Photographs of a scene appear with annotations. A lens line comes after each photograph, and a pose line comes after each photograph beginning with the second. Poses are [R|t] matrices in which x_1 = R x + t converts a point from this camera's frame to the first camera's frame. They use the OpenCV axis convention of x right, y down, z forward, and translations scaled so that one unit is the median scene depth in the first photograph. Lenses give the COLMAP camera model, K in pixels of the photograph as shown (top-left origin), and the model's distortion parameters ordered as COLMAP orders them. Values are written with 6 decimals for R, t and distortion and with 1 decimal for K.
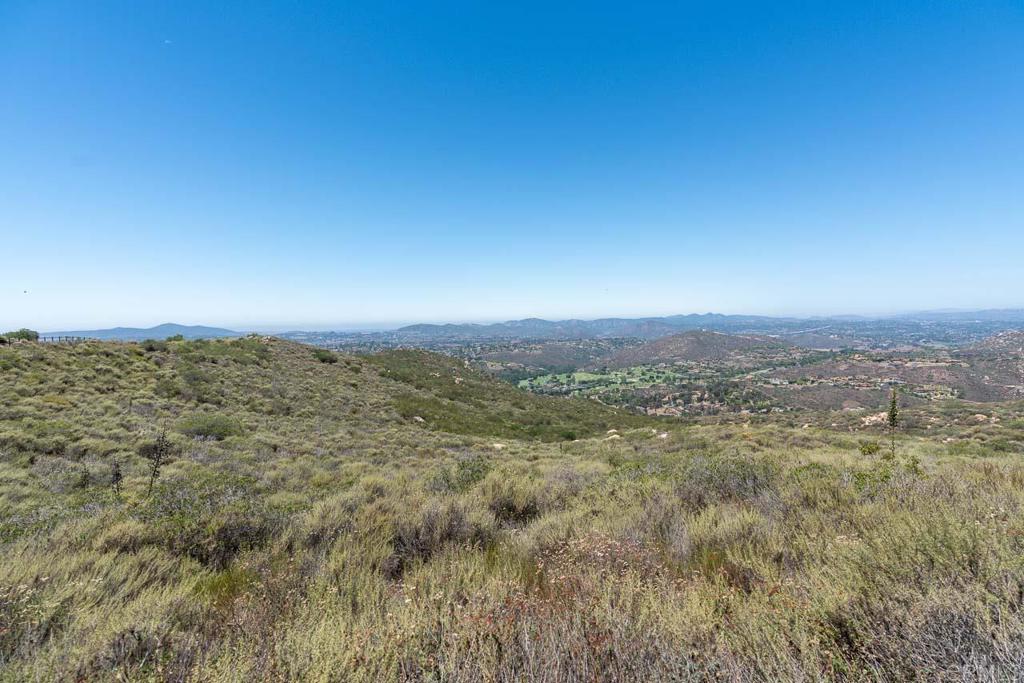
lens RADIAL K [[460.2, 0, 512.4], [0, 460.2, 340.0], [0, 0, 1]] dist [-0.010865, 0.005495]
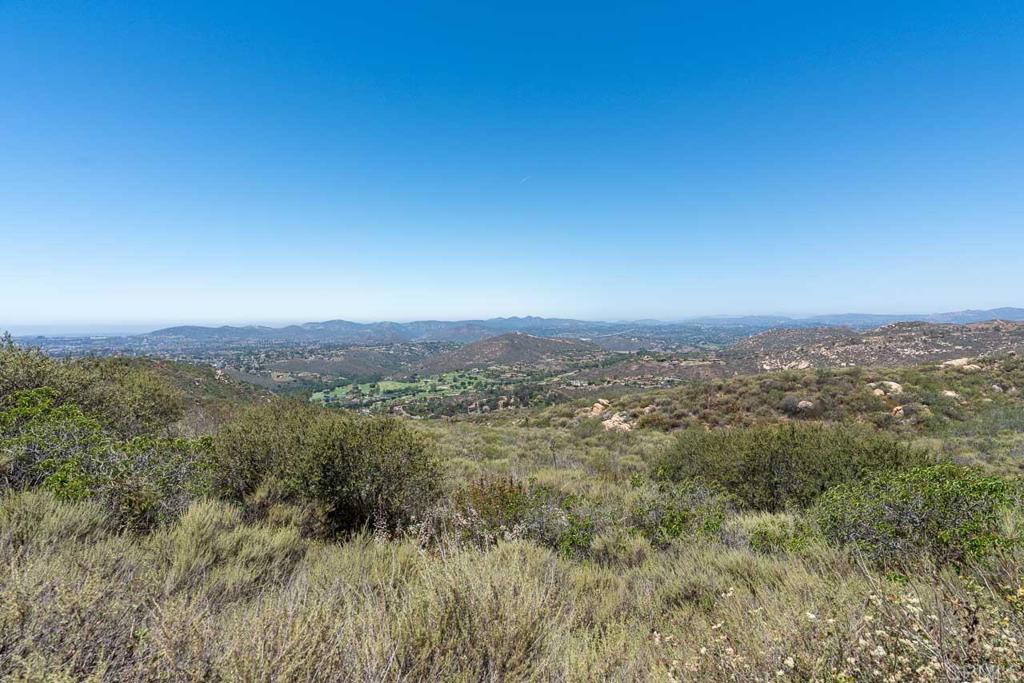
lens RADIAL K [[511.2, 0, 511.4], [0, 511.2, 342.5], [0, 0, 1]] dist [-0.008836, 0.005822]
pose [[0.932703, -0.006796, 0.360582, 0.023129], [0.008409, 0.999960, -0.002903, 0.001686], [-0.360548, 0.005739, 0.932723, -0.003851]]
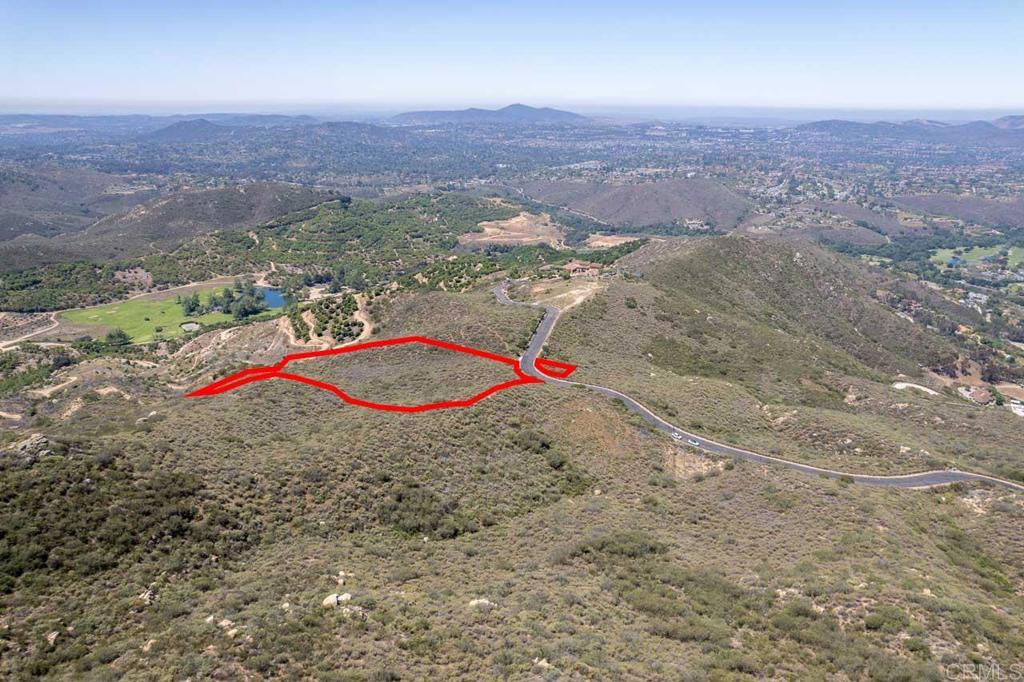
lens RADIAL K [[656.2, 0, 514.7], [0, 656.2, 339.7], [0, 0, 1]] dist [-0.075789, 0.066650]
pose [[0.799383, 0.228407, -0.555712, 0.089304], [-0.046618, 0.945712, 0.321645, -0.077703], [0.599010, -0.231212, 0.766634, -0.169227]]
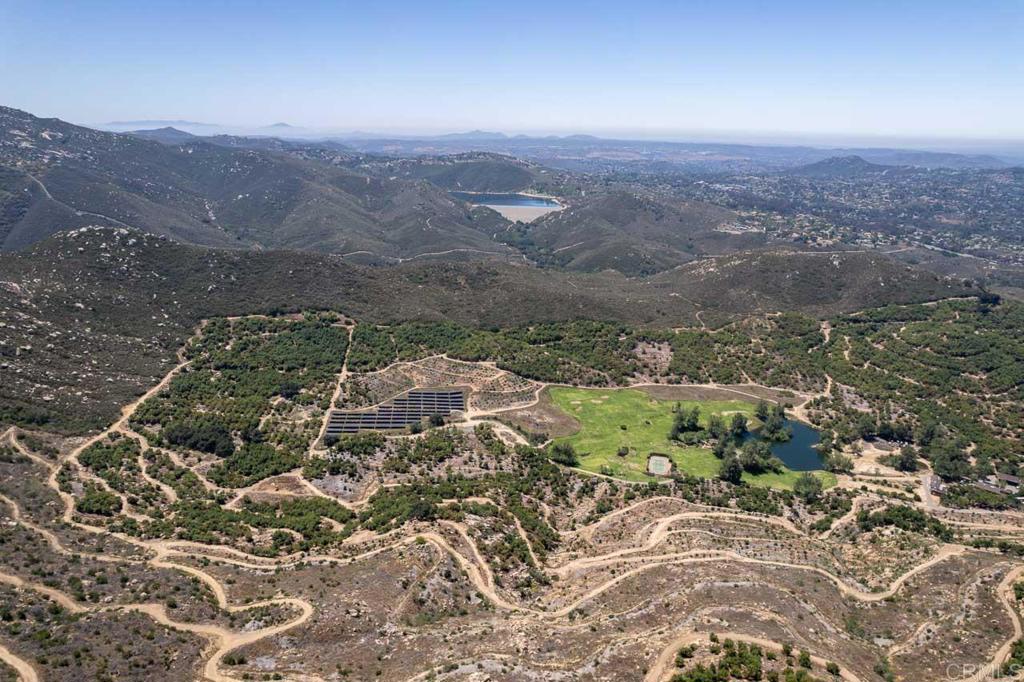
lens RADIAL K [[656.2, 0, 516.0], [0, 656.2, 341.6], [0, 0, 1]] dist [-0.075789, 0.066650]
pose [[0.011776, 0.329694, -0.944014, -0.088567], [-0.057591, 0.942736, 0.328529, -0.094036], [0.998271, 0.050498, 0.030090, -0.014175]]
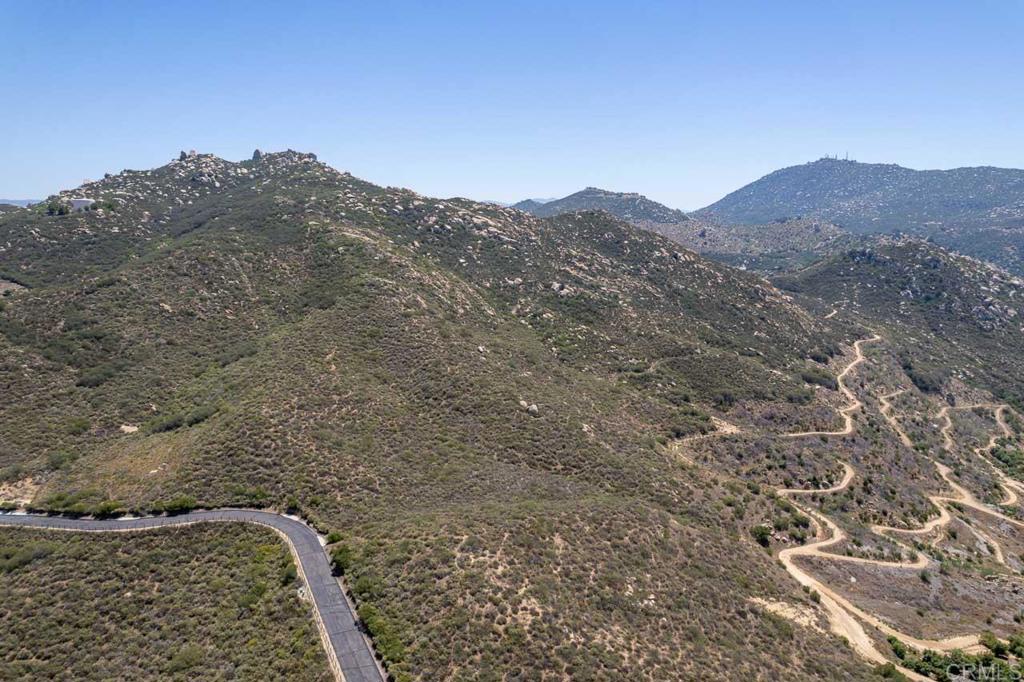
lens RADIAL K [[656.2, 0, 516.8], [0, 656.2, 337.6], [0, 0, 1]] dist [-0.075789, 0.066650]
pose [[-0.998819, 0.018186, -0.045047, -0.063915], [0.007783, 0.975215, 0.221125, -0.060617], [0.047952, 0.220513, -0.974205, 0.112657]]
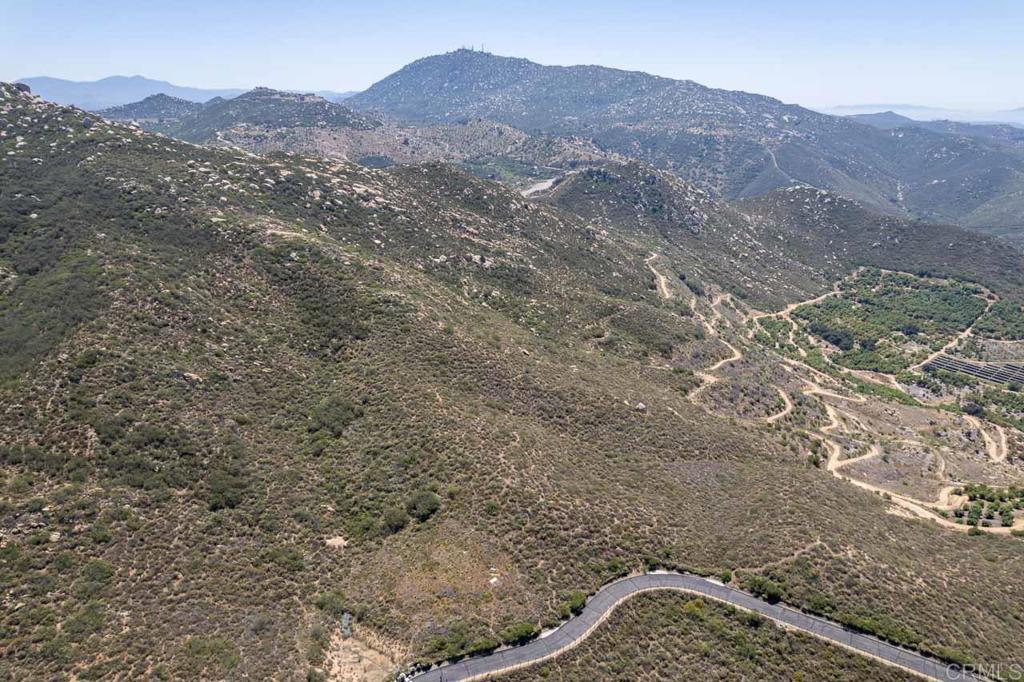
lens RADIAL K [[656.2, 0, 517.4], [0, 656.2, 336.5], [0, 0, 1]] dist [-0.075789, 0.066650]
pose [[-0.820459, 0.203476, -0.534270, 0.069938], [-0.019382, 0.924083, 0.381700, -0.104614], [0.571377, 0.323524, -0.754229, 0.070753]]
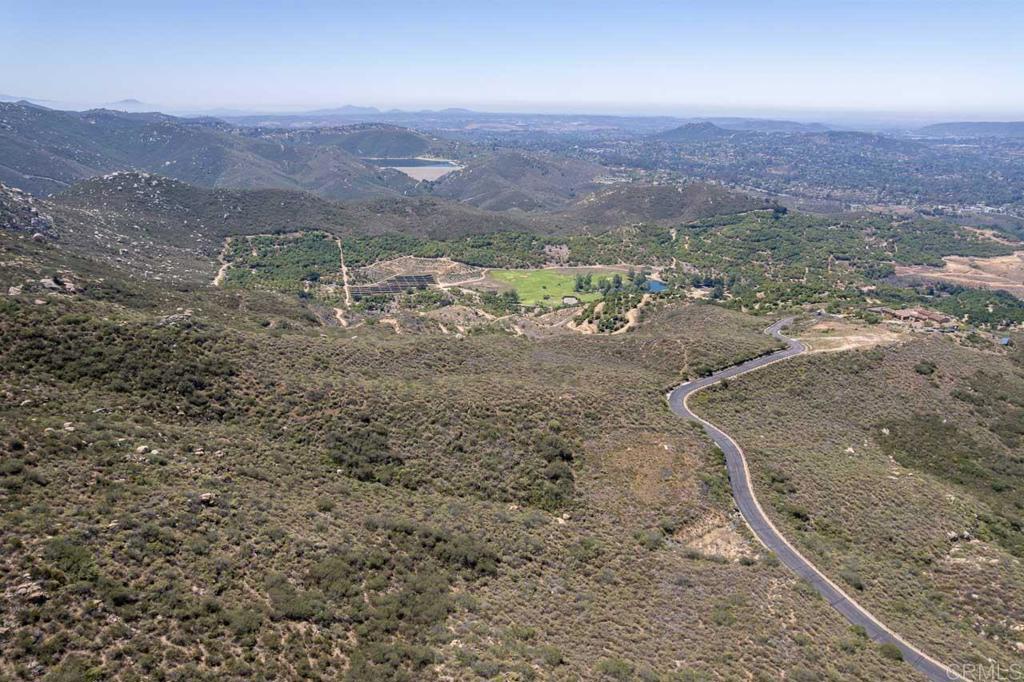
lens RADIAL K [[656.2, 0, 517.5], [0, 656.2, 333.5], [0, 0, 1]] dist [-0.075789, 0.066650]
pose [[0.198590, 0.346030, -0.916965, 0.142667], [-0.055071, 0.938061, 0.342065, -0.082561], [0.978534, -0.017433, 0.205346, -0.091349]]
